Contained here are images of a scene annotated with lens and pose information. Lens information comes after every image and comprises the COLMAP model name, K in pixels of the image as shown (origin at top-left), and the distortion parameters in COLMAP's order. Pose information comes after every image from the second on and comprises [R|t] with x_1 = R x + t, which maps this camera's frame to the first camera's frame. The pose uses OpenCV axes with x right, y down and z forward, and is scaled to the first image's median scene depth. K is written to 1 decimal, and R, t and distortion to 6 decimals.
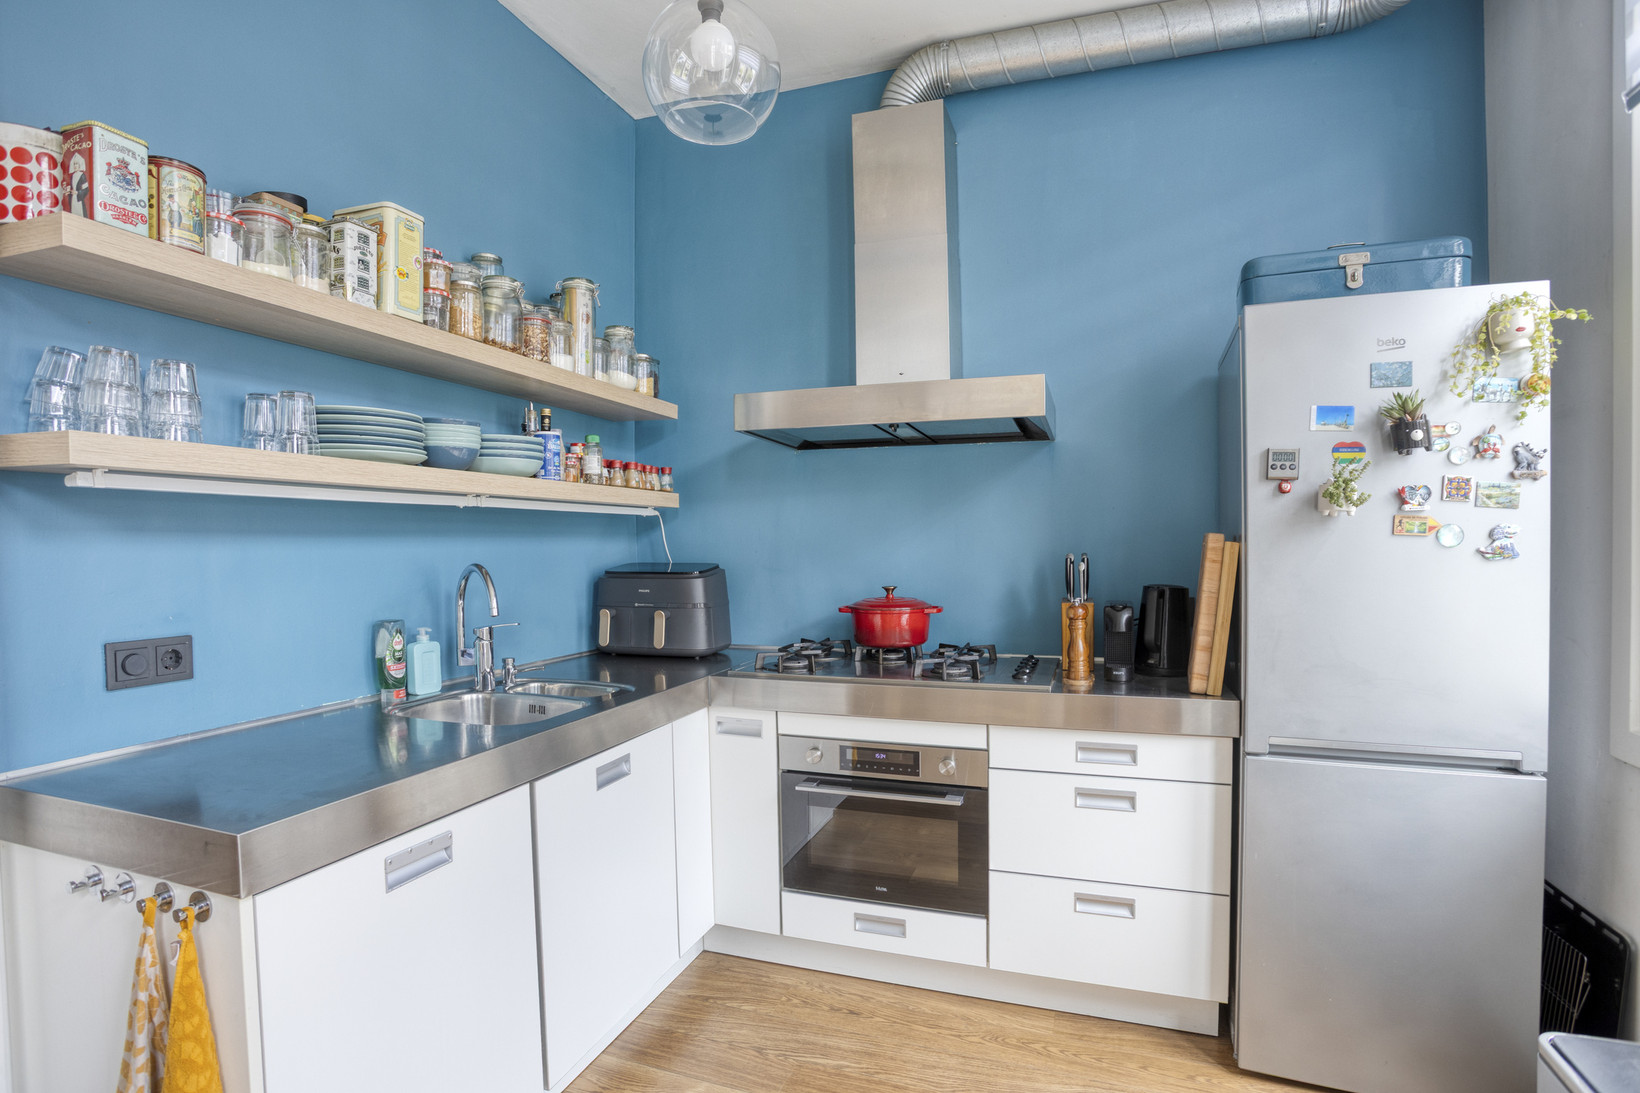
lens RADIAL K [[811.5, 0, 824.3], [0, 811.5, 554.9], [0, 0, 1]] dist [-0.047825, 0.012724]
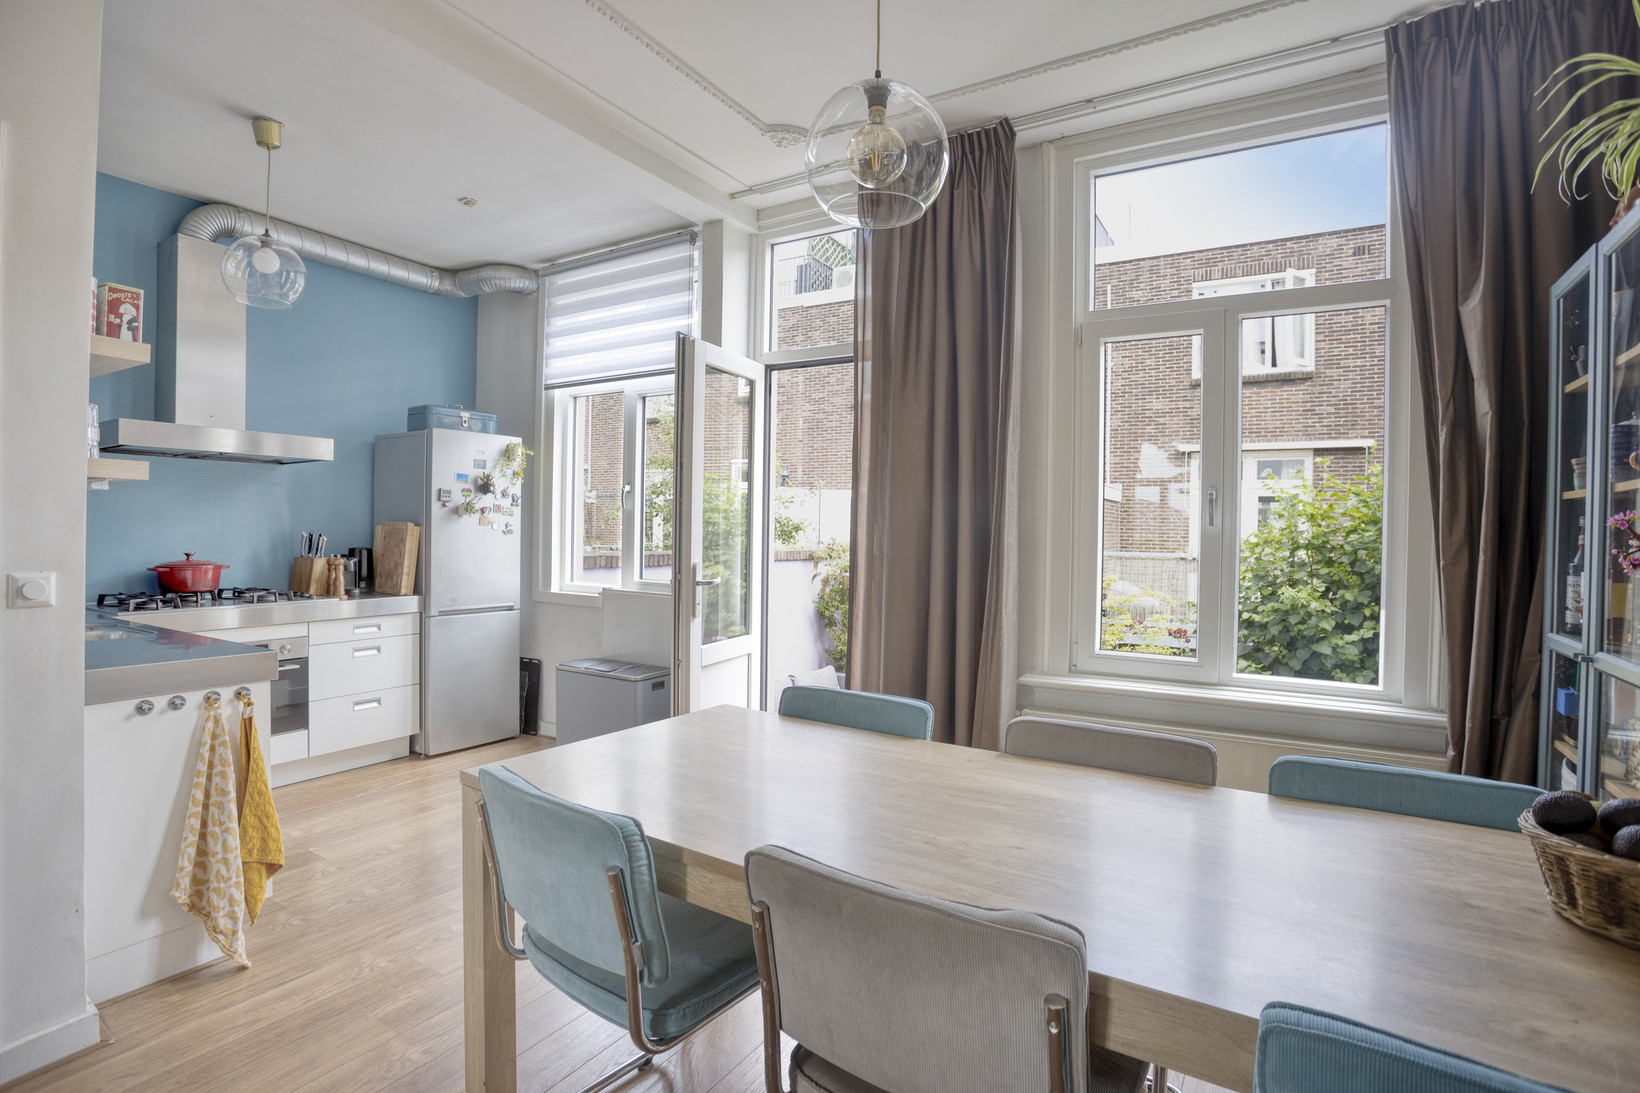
lens RADIAL K [[811.5, 0, 811.9], [0, 811.5, 537.2], [0, 0, 1]] dist [-0.047825, 0.012724]
pose [[0.218777, 0.002030, 0.975773, -1.640645], [0.003219, 0.999991, -0.002802, 0.027420], [-0.975769, 0.003754, 0.218769, -0.655542]]
